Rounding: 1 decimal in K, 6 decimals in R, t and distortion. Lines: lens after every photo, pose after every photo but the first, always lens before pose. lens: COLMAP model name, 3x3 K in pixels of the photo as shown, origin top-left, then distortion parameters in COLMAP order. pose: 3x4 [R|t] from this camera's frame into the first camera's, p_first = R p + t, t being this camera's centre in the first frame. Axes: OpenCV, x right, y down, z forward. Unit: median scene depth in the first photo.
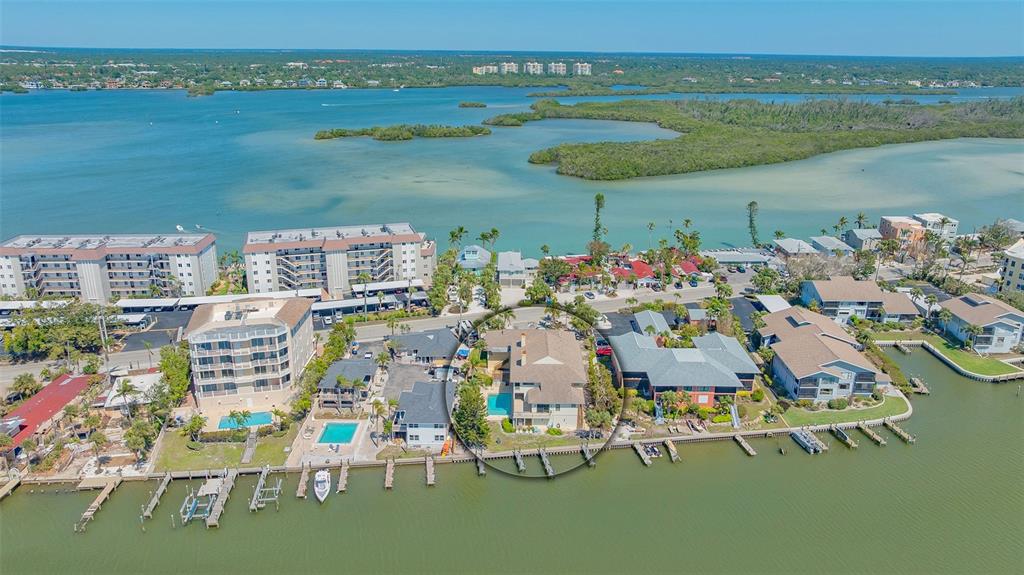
lens RADIAL K [[724.5, 0, 515.2], [0, 724.5, 289.5], [0, 0, 1]] dist [-0.039292, 0.043889]
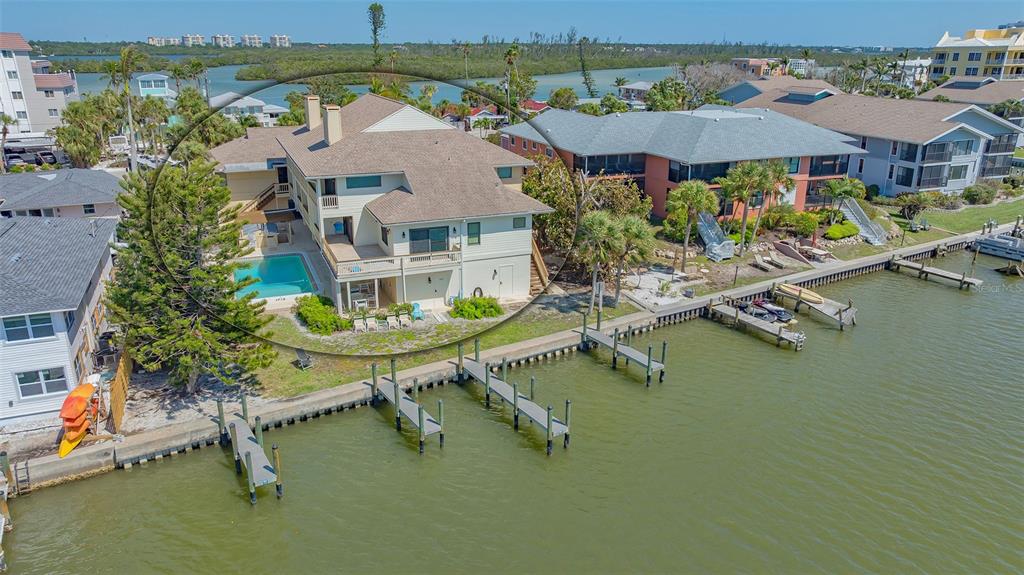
lens RADIAL K [[724.5, 0, 515.2], [0, 724.5, 289.5], [0, 0, 1]] dist [-0.039292, 0.043889]
pose [[0.923232, -0.128601, 0.362083, -0.039854], [0.126508, 0.991524, 0.029592, 0.169240], [-0.362819, 0.018487, 0.931676, 0.654756]]
